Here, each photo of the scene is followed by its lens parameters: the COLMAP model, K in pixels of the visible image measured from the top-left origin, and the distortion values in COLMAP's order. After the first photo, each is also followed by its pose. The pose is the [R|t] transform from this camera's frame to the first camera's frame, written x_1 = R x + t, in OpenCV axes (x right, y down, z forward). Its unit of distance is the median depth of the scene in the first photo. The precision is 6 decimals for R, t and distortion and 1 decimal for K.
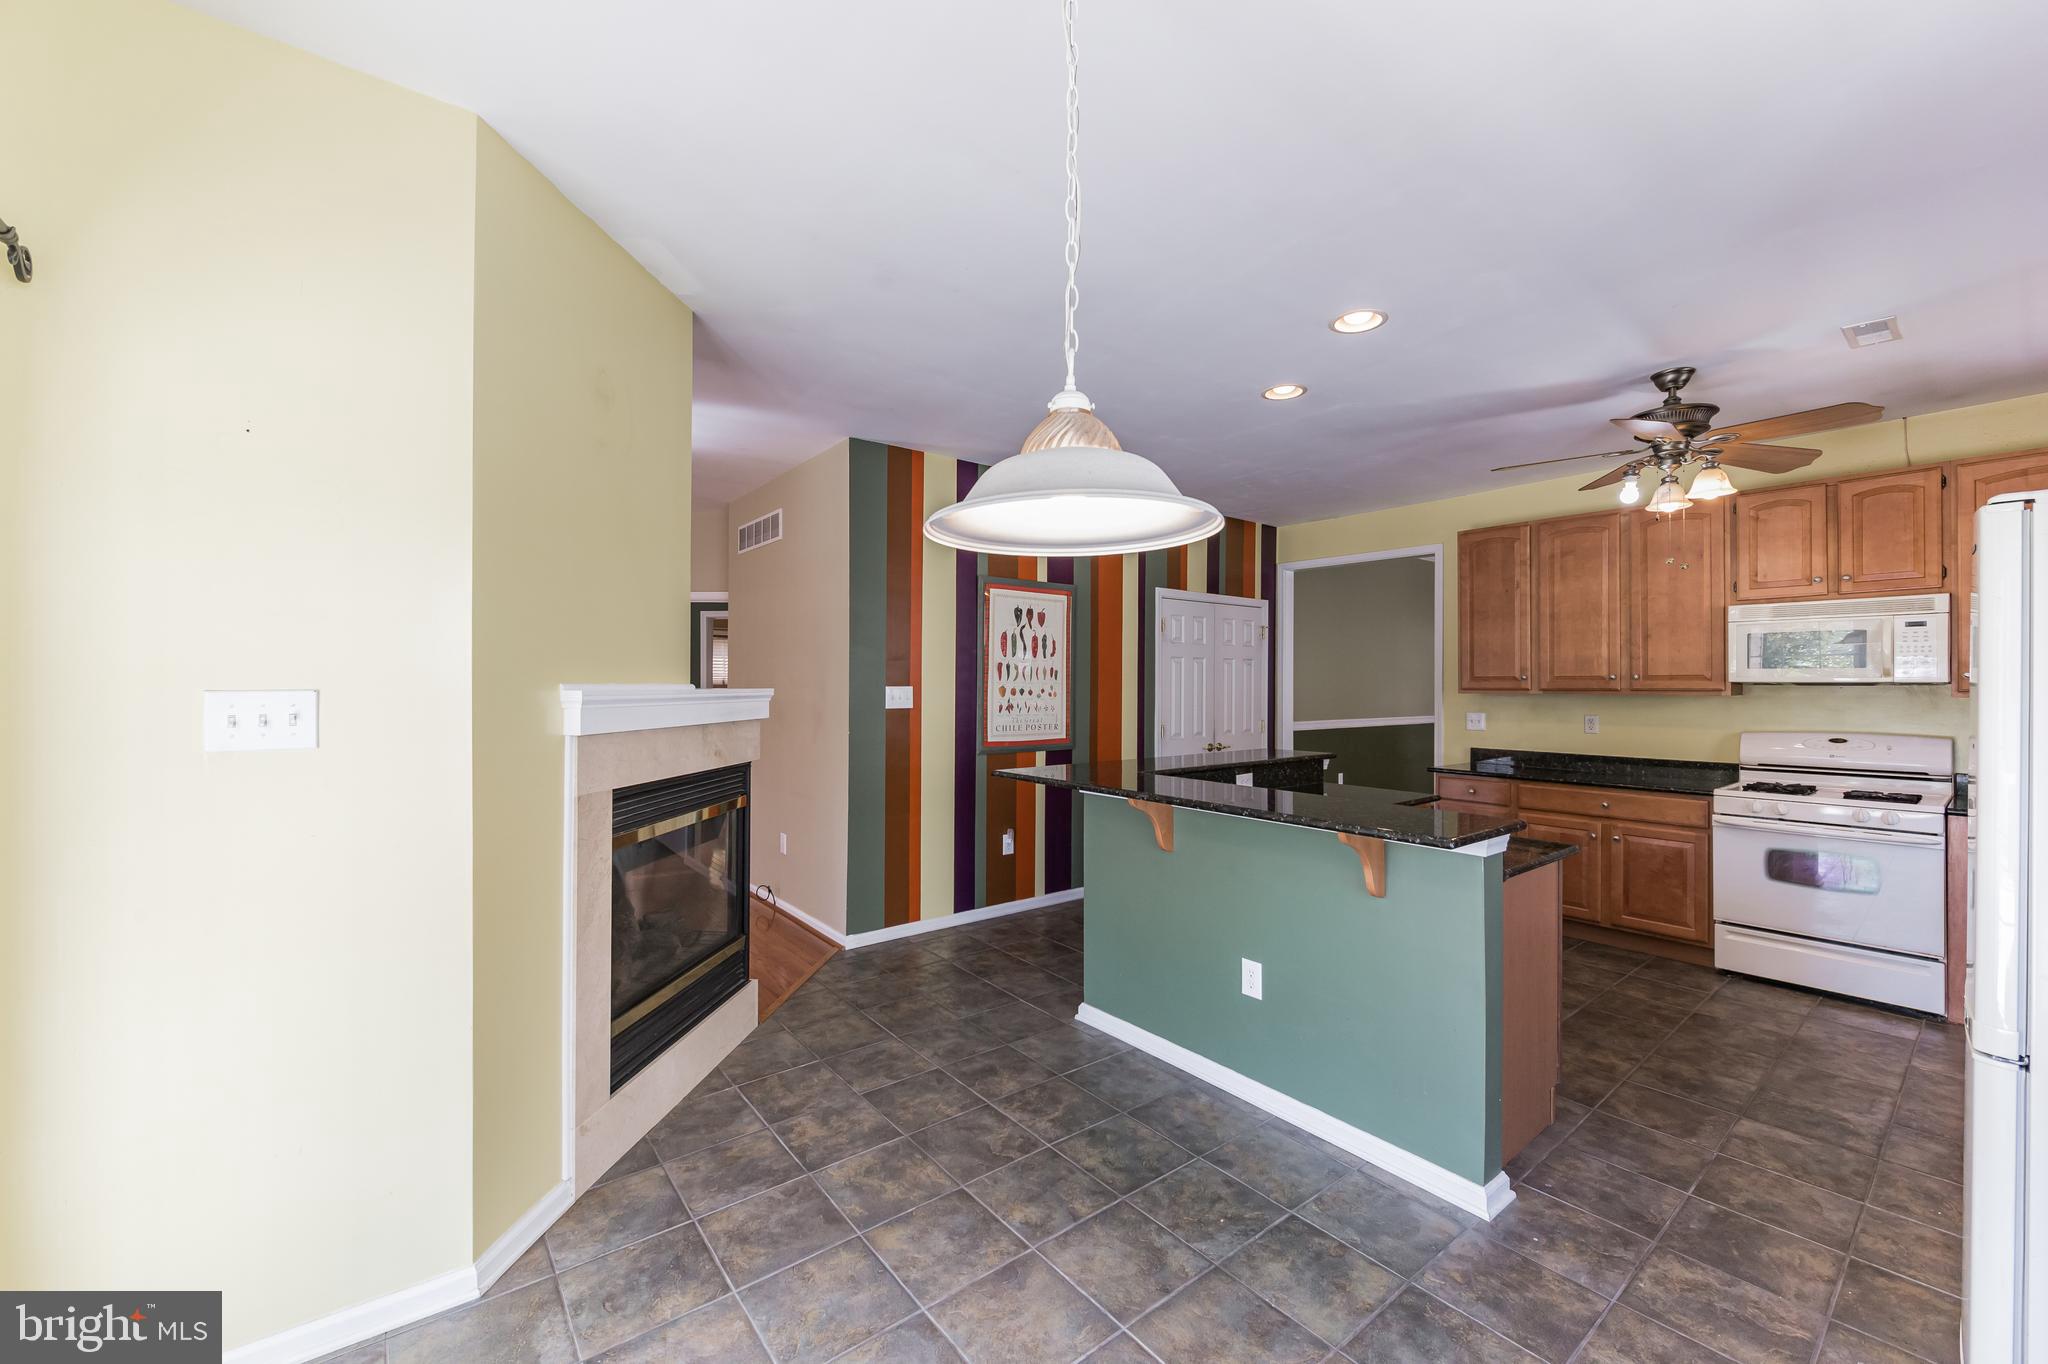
lens RADIAL K [[798.8, 0, 1024.0], [0, 798.8, 682.0], [0, 0, 1]] dist [-0.008154, -0.000059]
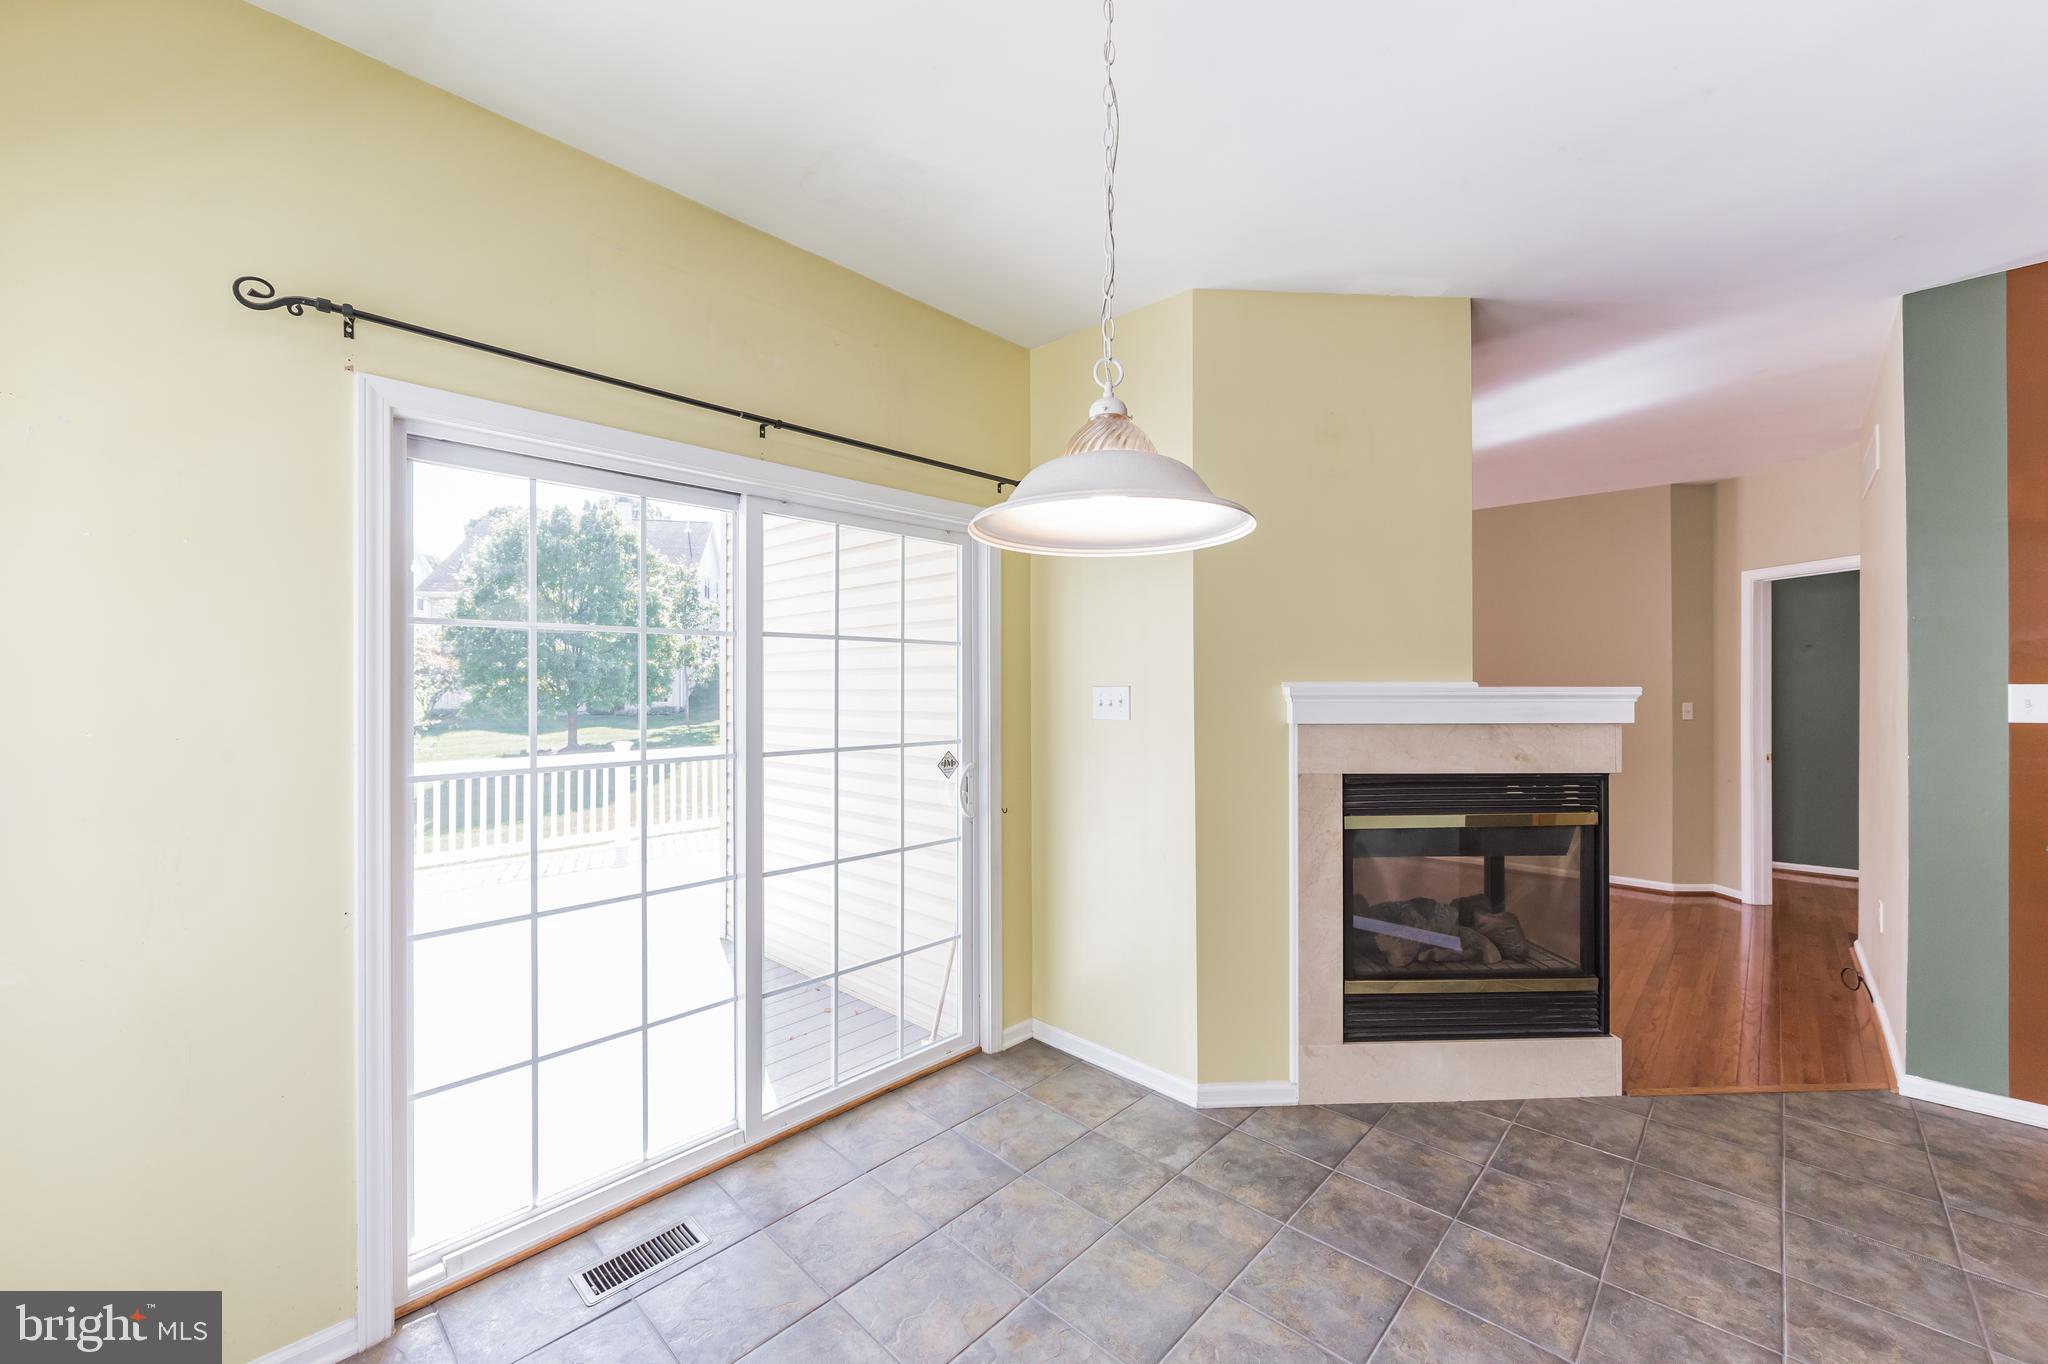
lens RADIAL K [[798.8, 0, 1024.0], [0, 798.8, 682.0], [0, 0, 1]] dist [-0.008154, -0.000059]
pose [[0.140901, -0.008412, -0.989988, 0.573638], [0.004792, 0.999958, -0.007815, 0.009803], [0.990012, -0.003643, 0.140935, 0.396115]]
